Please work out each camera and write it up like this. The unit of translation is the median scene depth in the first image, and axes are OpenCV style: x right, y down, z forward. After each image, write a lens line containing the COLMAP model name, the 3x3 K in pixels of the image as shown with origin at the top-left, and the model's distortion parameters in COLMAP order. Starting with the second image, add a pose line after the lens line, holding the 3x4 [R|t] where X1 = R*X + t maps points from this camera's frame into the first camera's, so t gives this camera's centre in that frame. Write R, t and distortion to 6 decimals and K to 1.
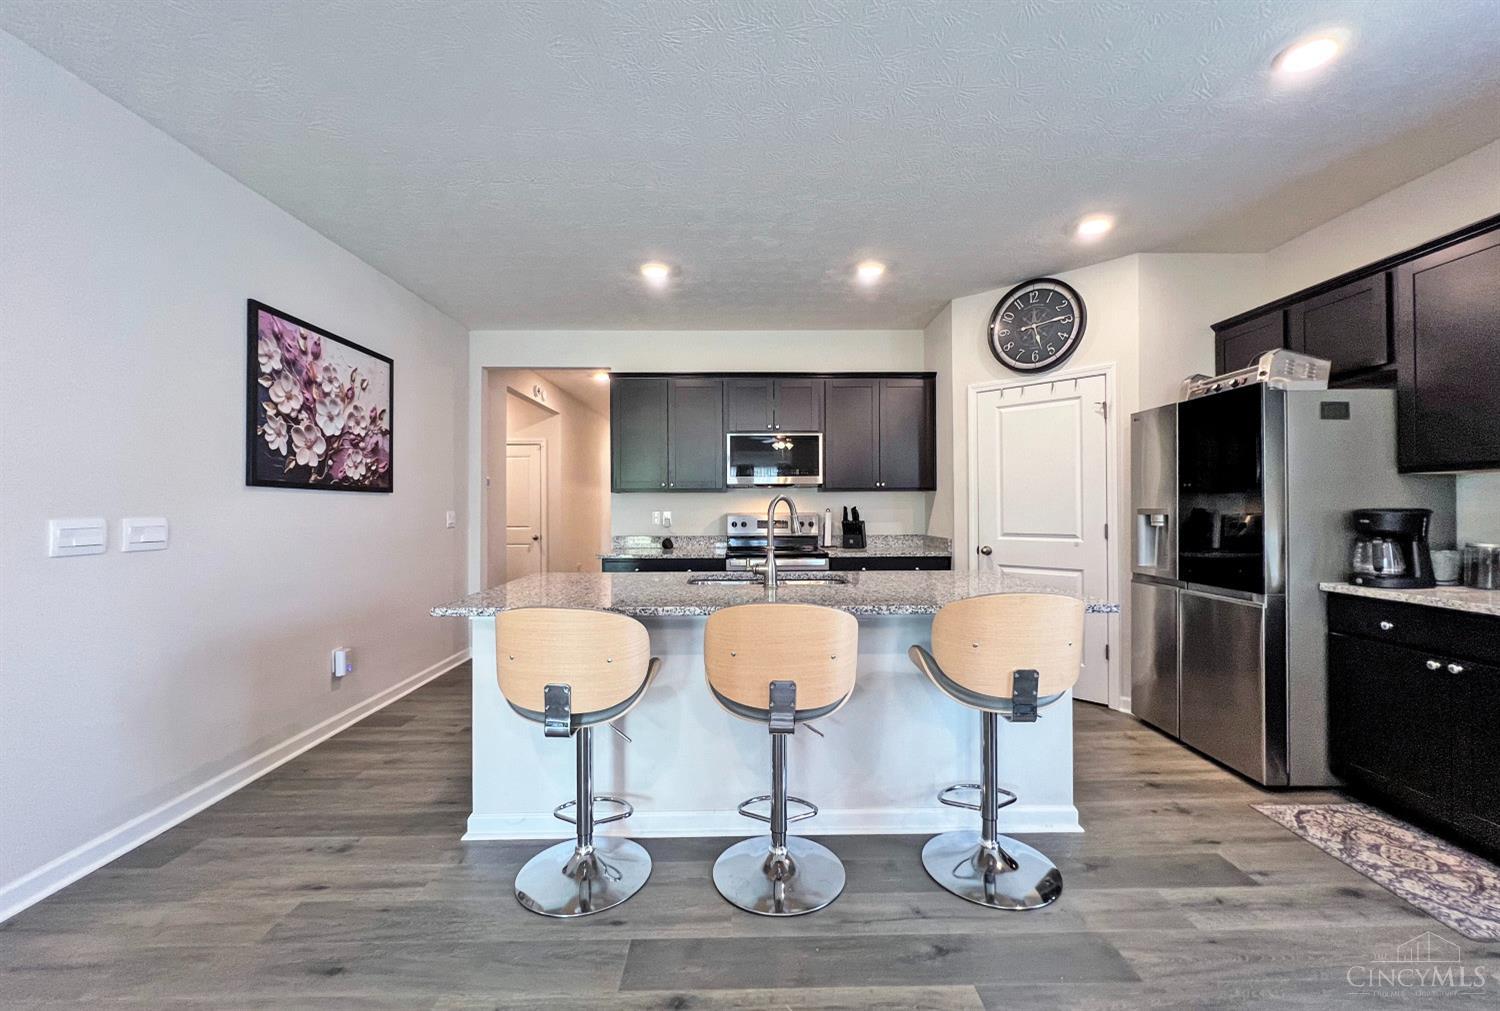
lens RADIAL K [[598.9, 0, 749.5], [0, 598.9, 503.5], [0, 0, 1]] dist [-0.000664, -0.000178]
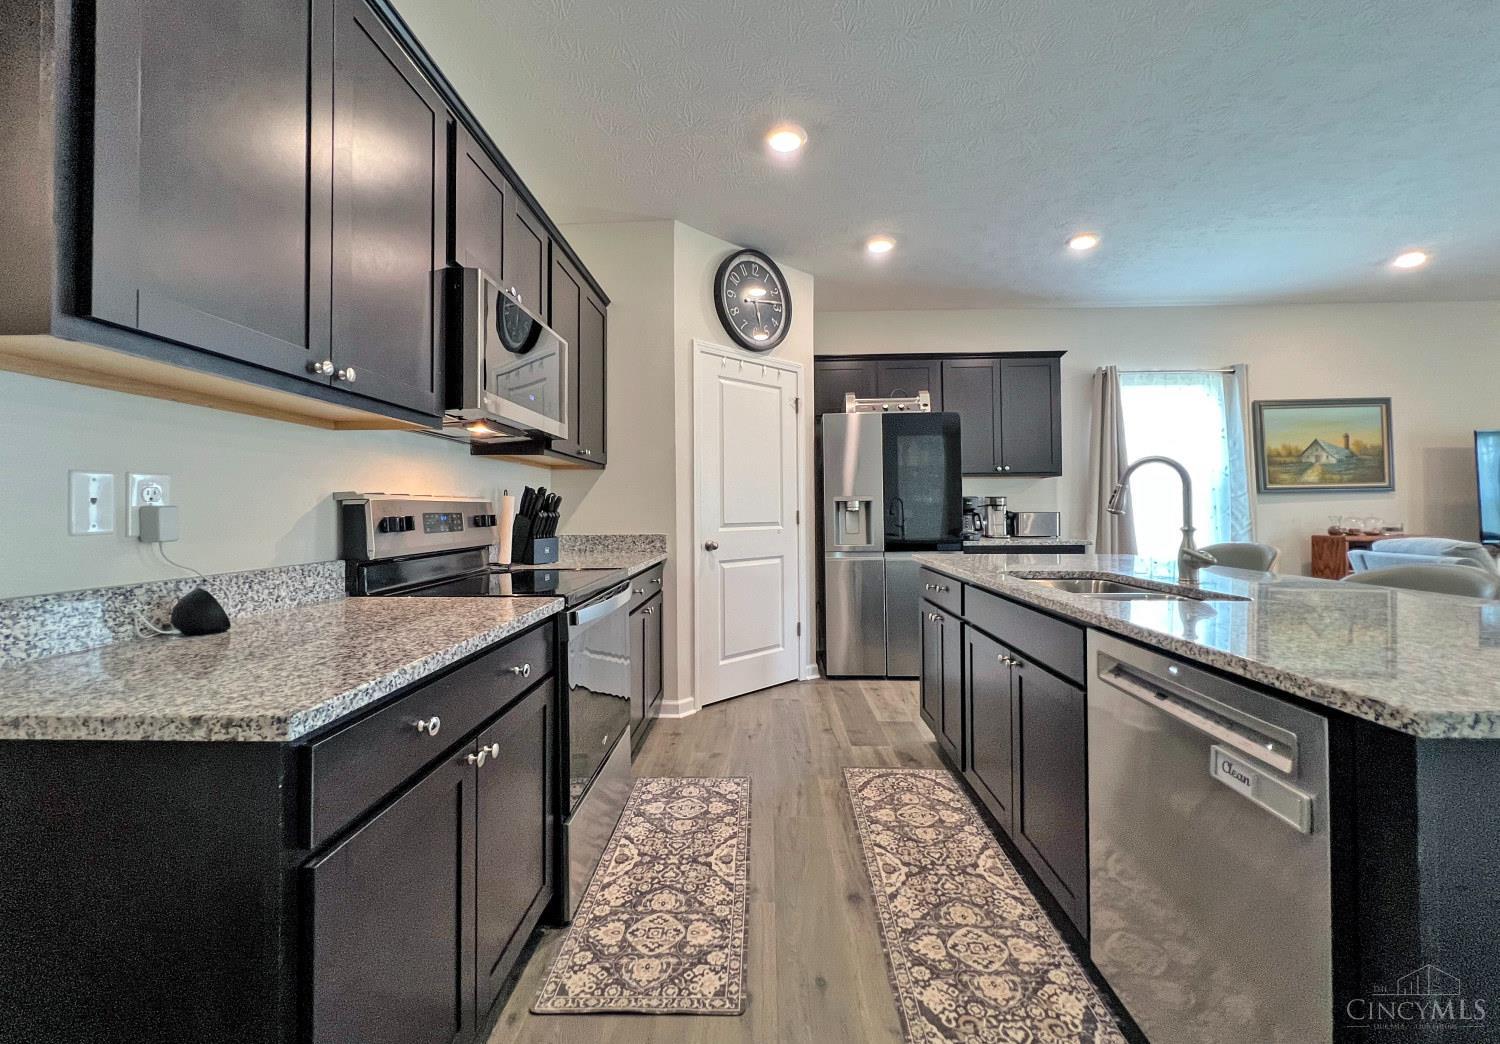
lens RADIAL K [[598.4, 0, 750.8], [0, 598.4, 499.8], [0, 0, 1]] dist [-0.001752, 0.000412]
pose [[0.041429, 0.021872, 0.998902, -0.543159], [0.001291, 0.999758, -0.021944, 0.042672], [-0.999141, 0.002199, 0.041391, 1.158779]]
